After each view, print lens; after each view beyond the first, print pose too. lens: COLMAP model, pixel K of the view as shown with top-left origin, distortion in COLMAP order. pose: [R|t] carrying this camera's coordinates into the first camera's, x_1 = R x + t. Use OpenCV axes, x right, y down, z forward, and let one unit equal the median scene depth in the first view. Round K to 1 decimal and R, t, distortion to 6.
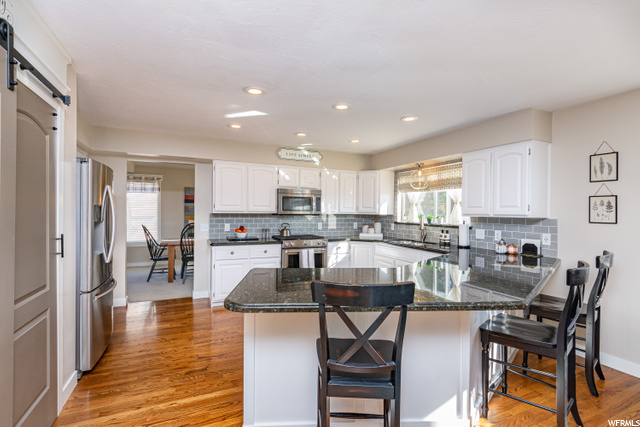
lens RADIAL K [[300.9, 0, 316.6], [0, 300.9, 213.5], [0, 0, 1]] dist [0.000380, -0.000698]
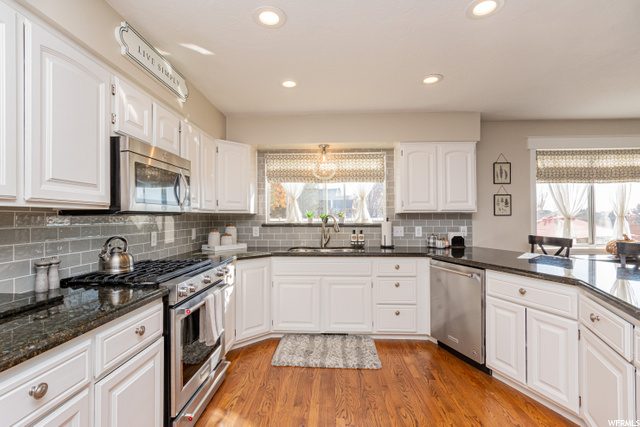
lens RADIAL K [[300.9, 0, 321.6], [0, 300.9, 212.0], [0, 0, 1]] dist [0.000380, -0.000698]
pose [[0.439846, 0.002110, 0.898071, -0.333973], [0.016159, 0.999817, -0.010264, 0.010240], [-0.897928, 0.019027, 0.439731, 0.645824]]
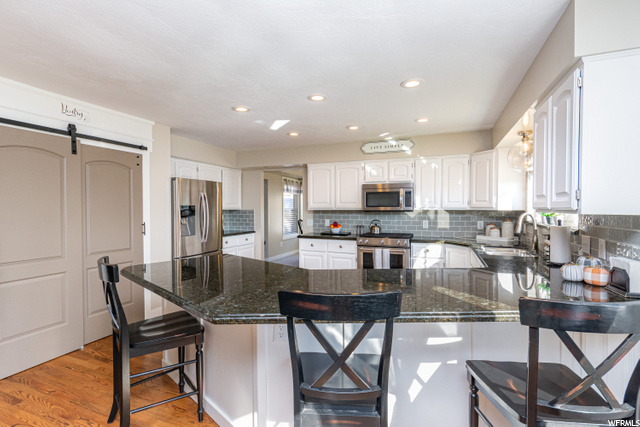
lens RADIAL K [[300.9, 0, 319.6], [0, 300.9, 213.6], [0, 0, 1]] dist [0.000380, -0.000698]
pose [[0.675388, 0.000271, -0.737463, 0.502515], [0.003716, 0.999986, 0.003770, 0.007611], [0.737453, -0.005286, 0.675377, 0.228954]]
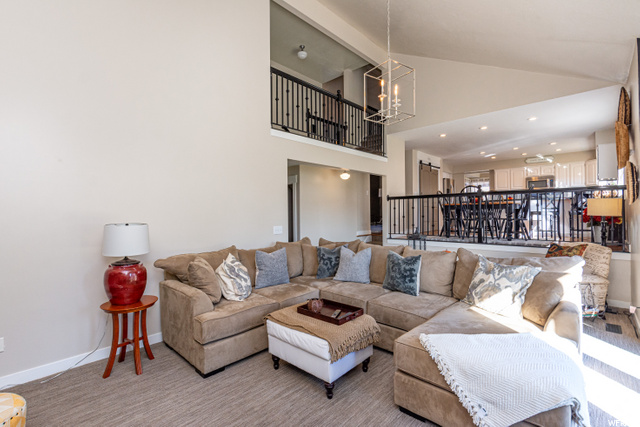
lens RADIAL K [[292.3, 0, 322.2], [0, 292.3, 212.2], [0, 0, 1]] dist [0.003502, -0.002186]
pose [[0.375317, -0.015325, -0.926770, 1.245215], [0.006925, 0.999882, -0.013730, 0.178261], [0.926871, -0.001265, 0.375379, -1.107487]]
